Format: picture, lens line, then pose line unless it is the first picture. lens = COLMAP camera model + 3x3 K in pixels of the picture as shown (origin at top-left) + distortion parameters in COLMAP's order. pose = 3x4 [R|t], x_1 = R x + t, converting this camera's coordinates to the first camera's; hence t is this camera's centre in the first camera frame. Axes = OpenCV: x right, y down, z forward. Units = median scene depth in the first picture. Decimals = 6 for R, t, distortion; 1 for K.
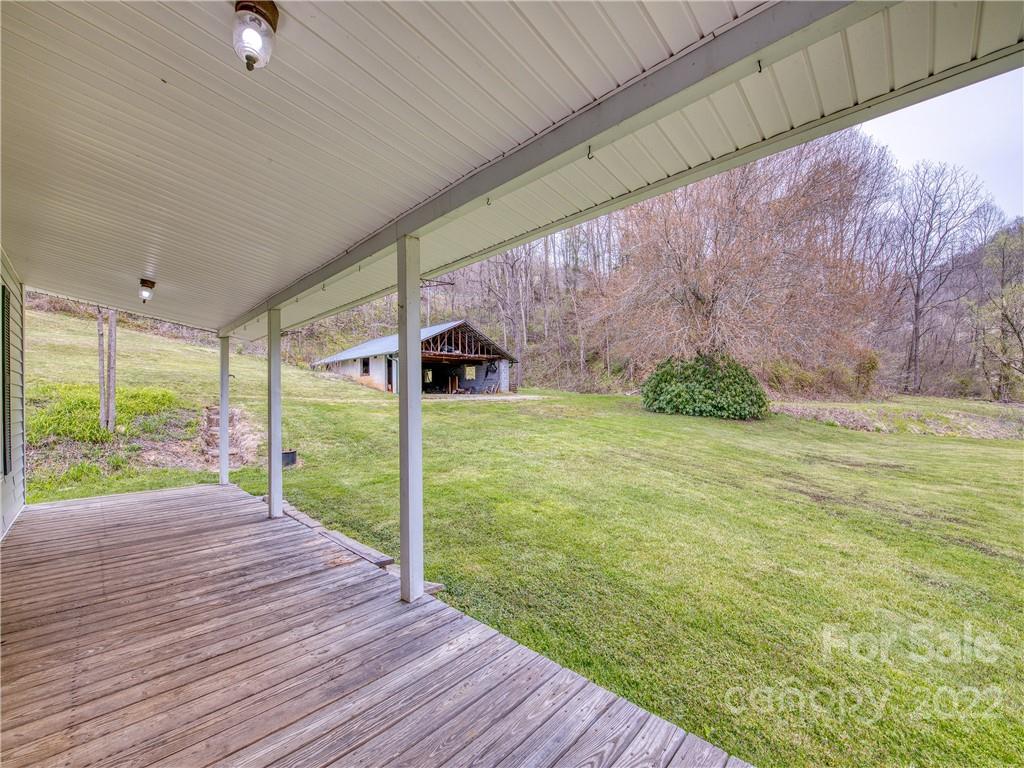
lens RADIAL K [[410.3, 0, 504.7], [0, 410.3, 366.6], [0, 0, 1]] dist [-0.020815, 0.000072]
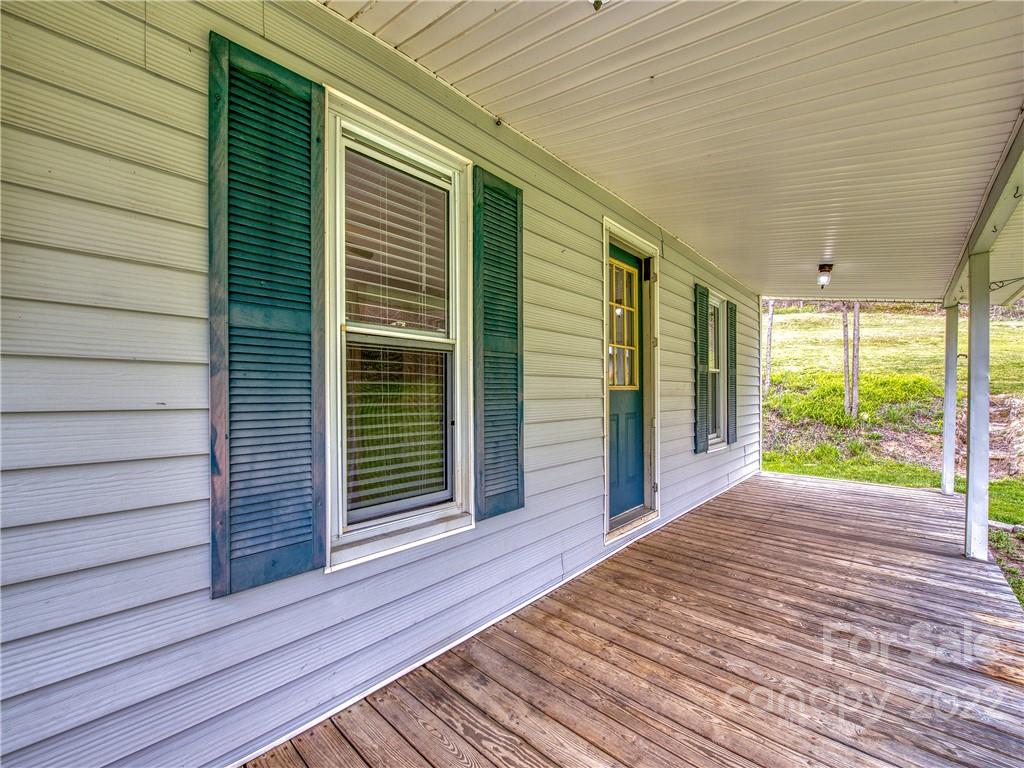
lens RADIAL K [[420.4, 0, 531.4], [0, 420.4, 384.1], [0, 0, 1]] dist [-0.023999, -0.000127]
pose [[0.055225, -0.005186, -0.998460, 0.106418], [0.079249, 0.996855, -0.000794, 0.026717], [0.995324, -0.079083, 0.055463, 0.325488]]
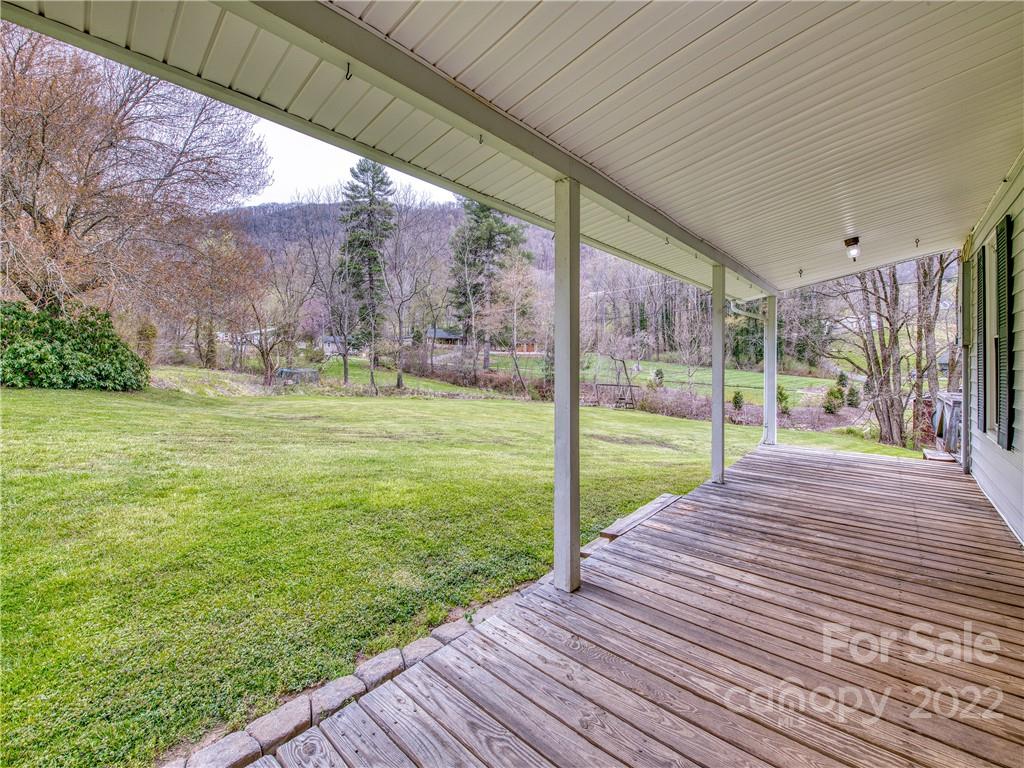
lens RADIAL K [[410.3, 0, 504.7], [0, 410.3, 366.6], [0, 0, 1]] dist [-0.020815, 0.000072]
pose [[-0.010677, 0.002825, 0.999939, -1.461652], [-0.082815, 0.996558, -0.003700, 0.129837], [-0.996508, -0.082849, -0.010407, 1.489655]]
